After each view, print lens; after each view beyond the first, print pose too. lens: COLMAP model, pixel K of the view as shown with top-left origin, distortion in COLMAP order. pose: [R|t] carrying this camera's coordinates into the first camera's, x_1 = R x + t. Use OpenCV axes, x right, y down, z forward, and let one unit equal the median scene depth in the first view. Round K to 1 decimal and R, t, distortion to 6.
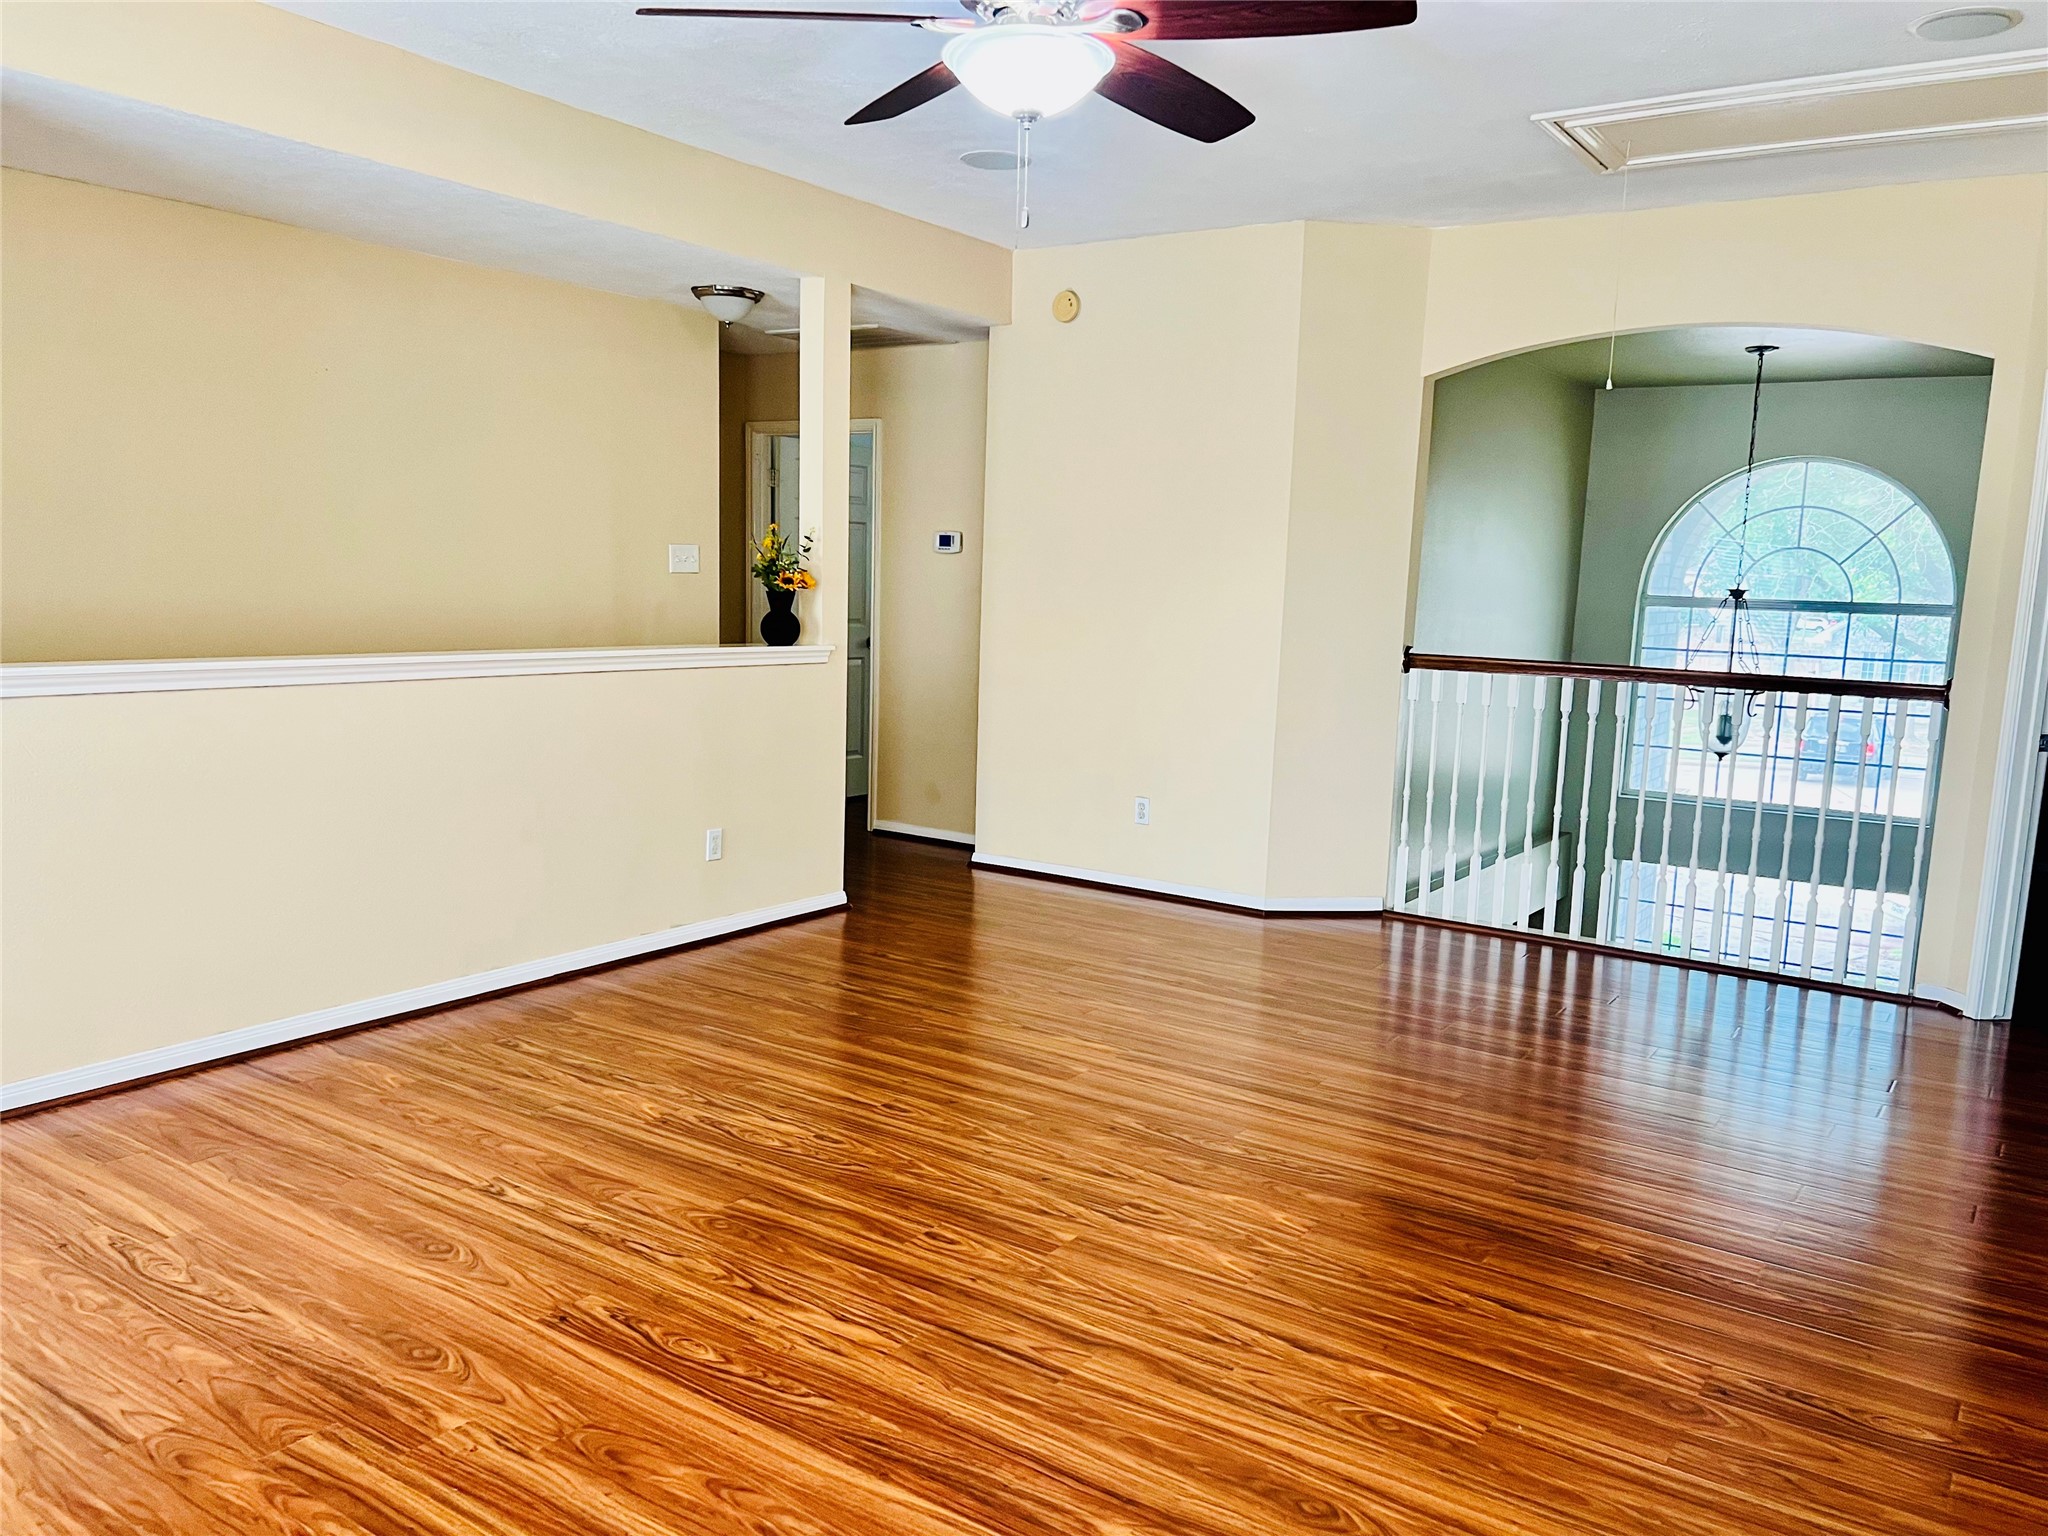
lens RADIAL K [[1552.2, 0, 1027.5], [0, 1552.2, 789.4], [0, 0, 1]] dist [0.049529, -0.048262]
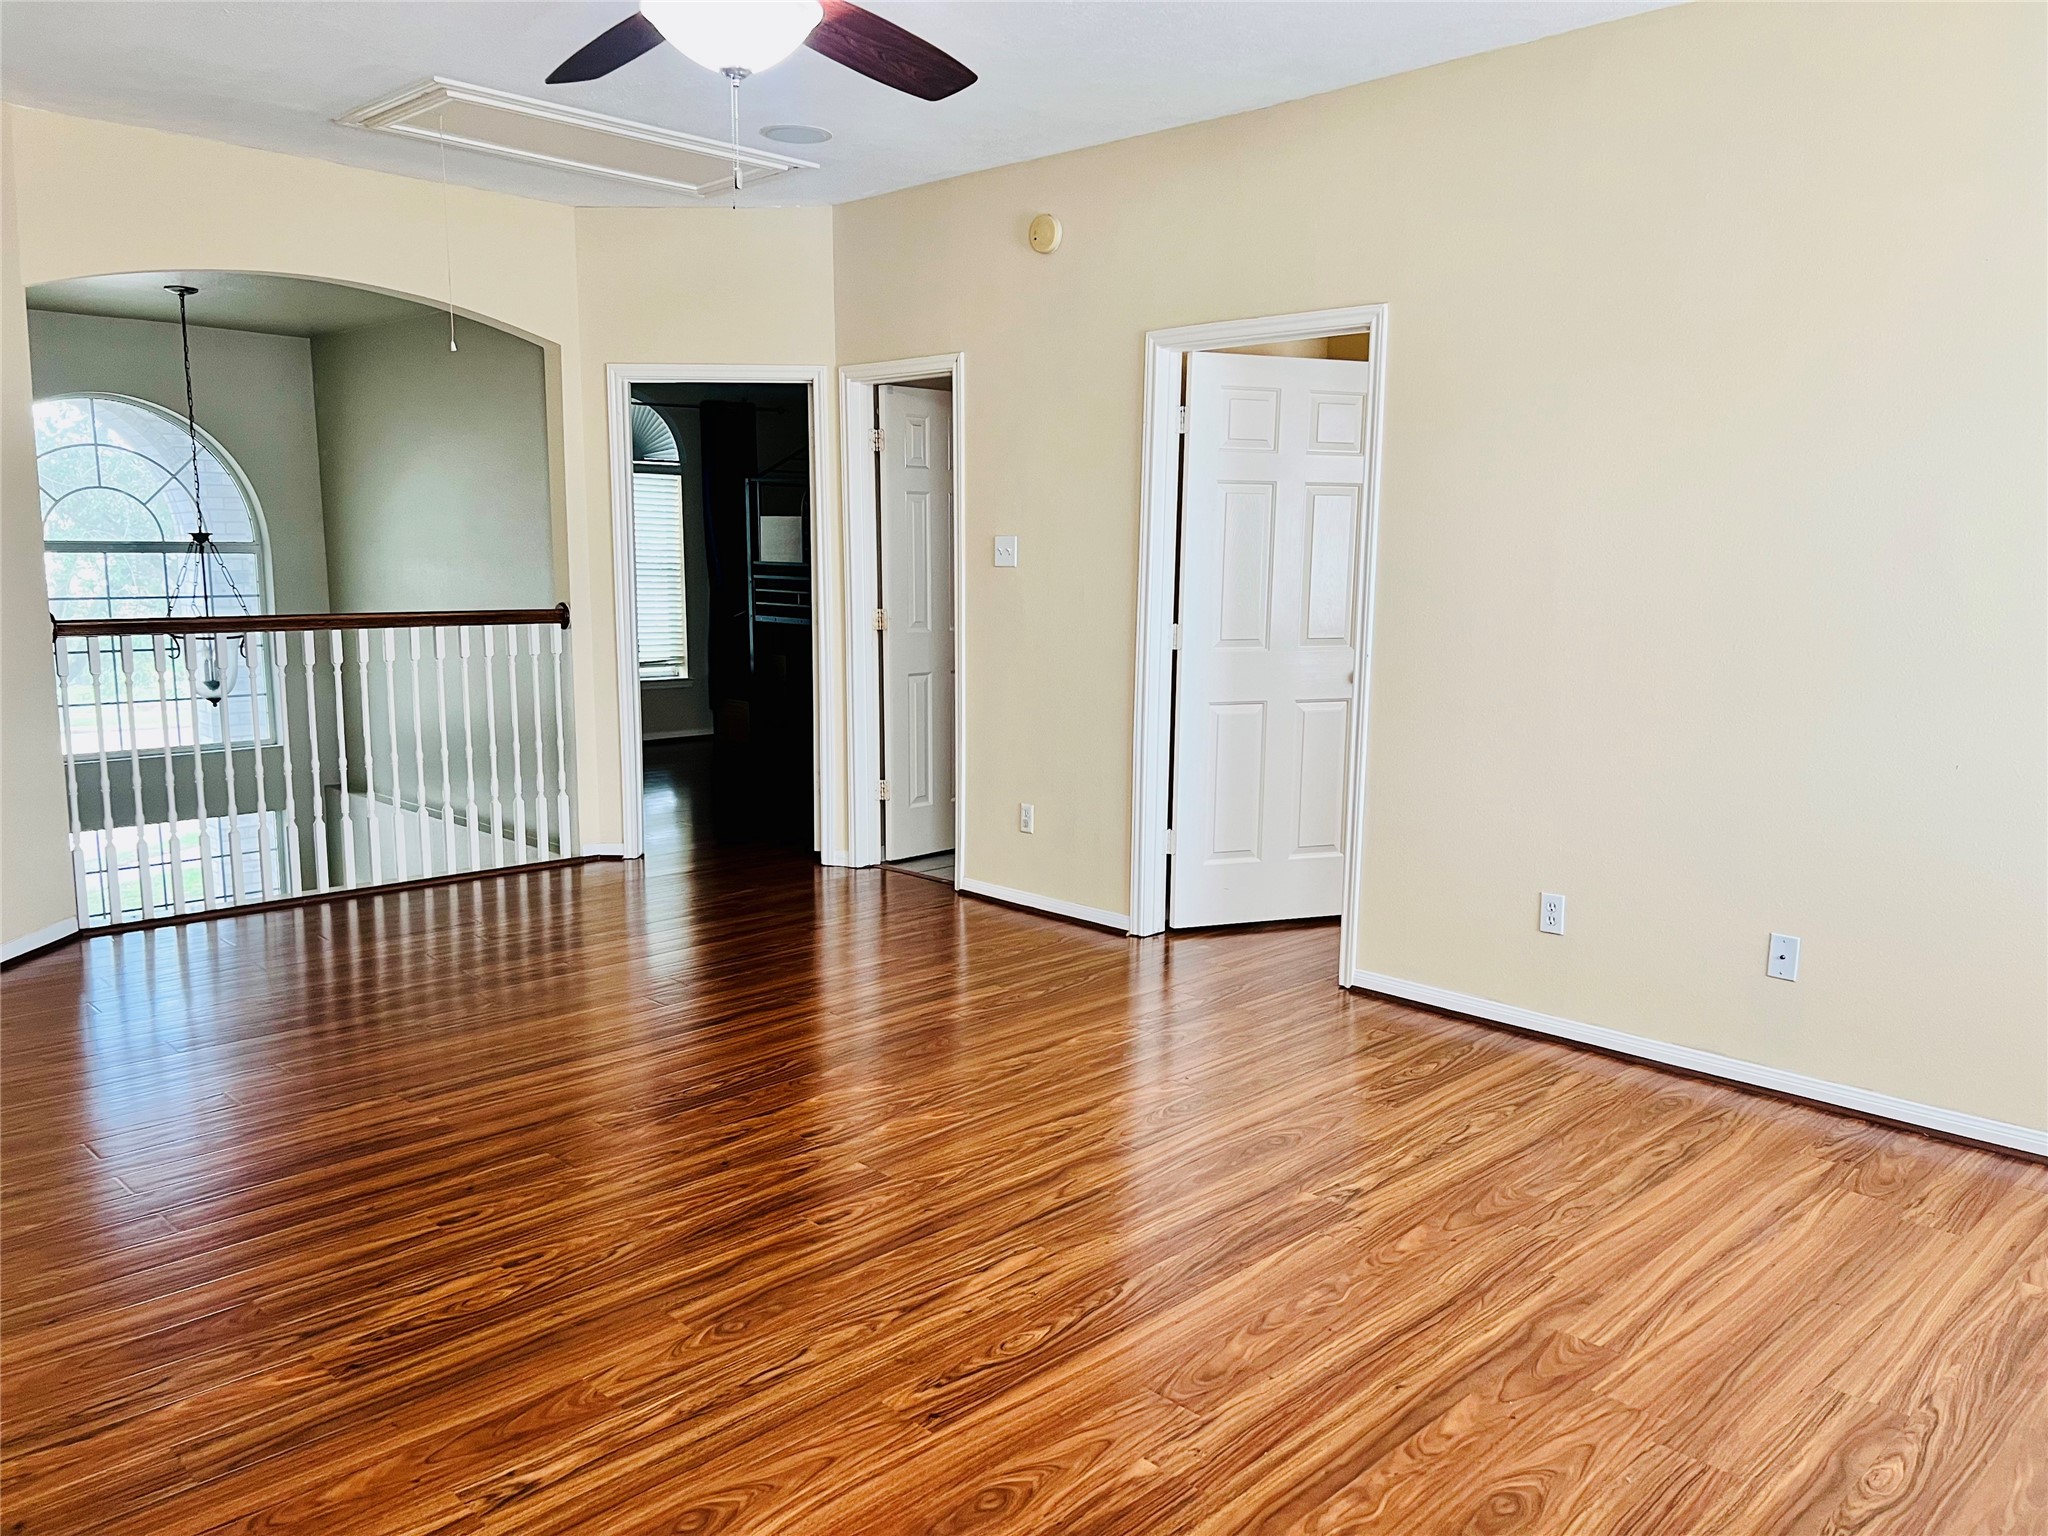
lens RADIAL K [[1552.2, 0, 1027.5], [0, 1552.2, 789.4], [0, 0, 1]] dist [0.049529, -0.048262]
pose [[0.179576, -0.186237, 0.965955, -0.640267], [0.136714, 0.977113, 0.162972, -0.085372], [-0.974198, 0.102794, 0.200927, 0.438663]]
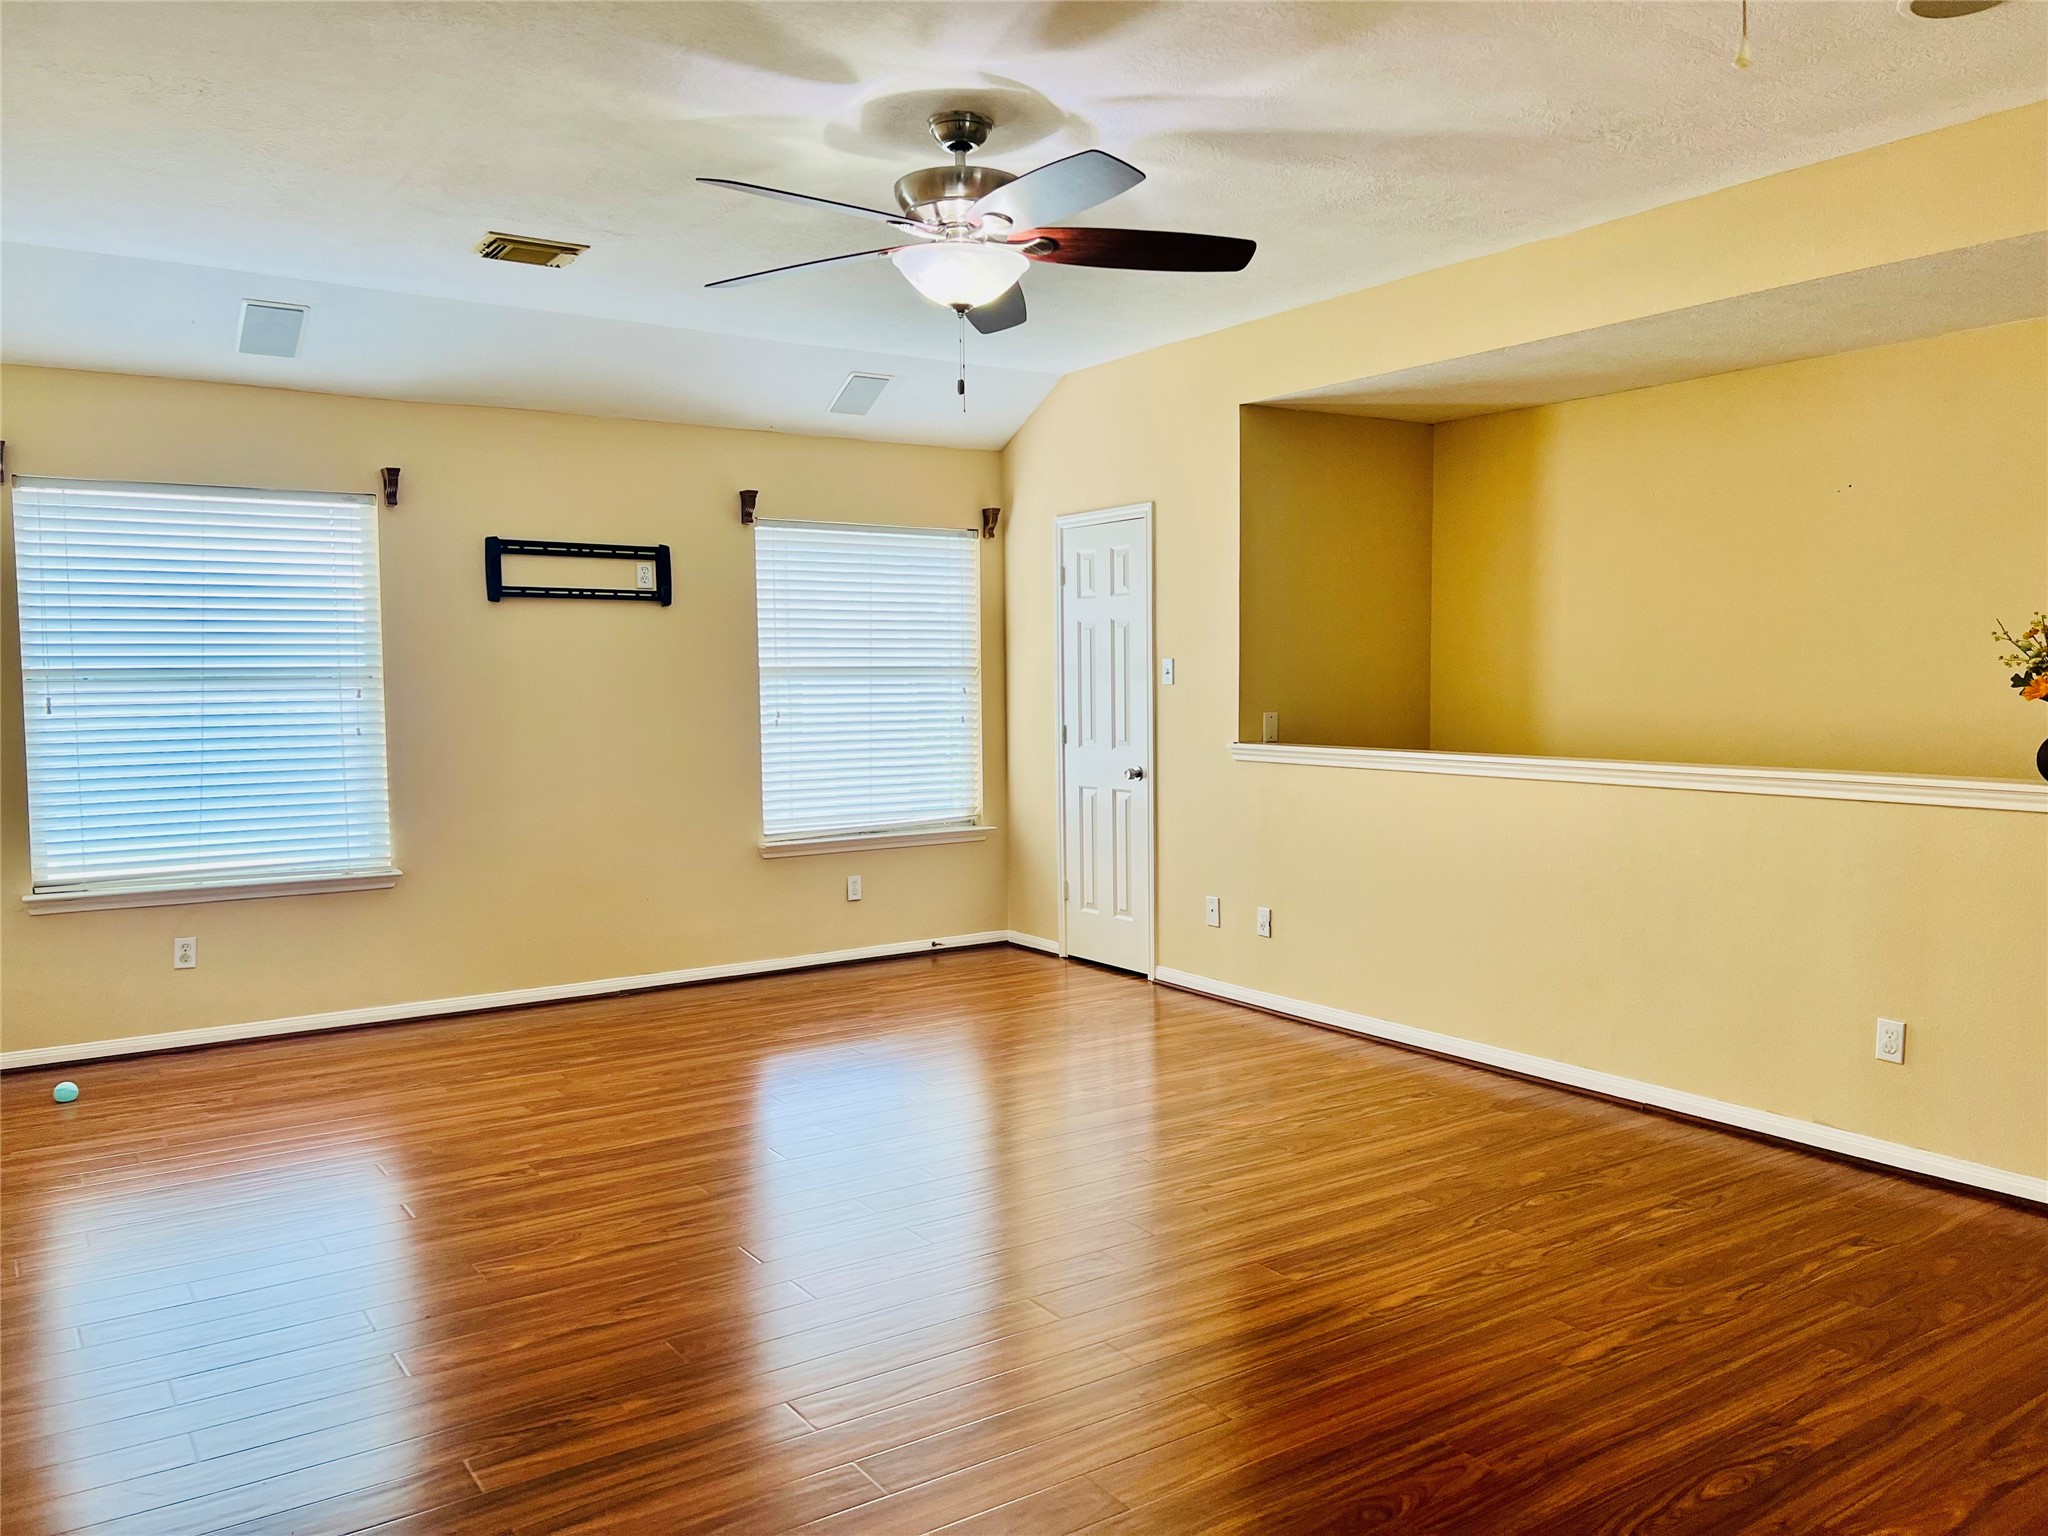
lens RADIAL K [[1552.2, 0, 1027.5], [0, 1552.2, 789.4], [0, 0, 1]] dist [0.049529, -0.048262]
pose [[-0.360783, 0.042178, -0.931696, 0.750976], [-0.138490, 0.985479, 0.098240, -0.116985], [0.922310, 0.164473, -0.349703, 1.005887]]
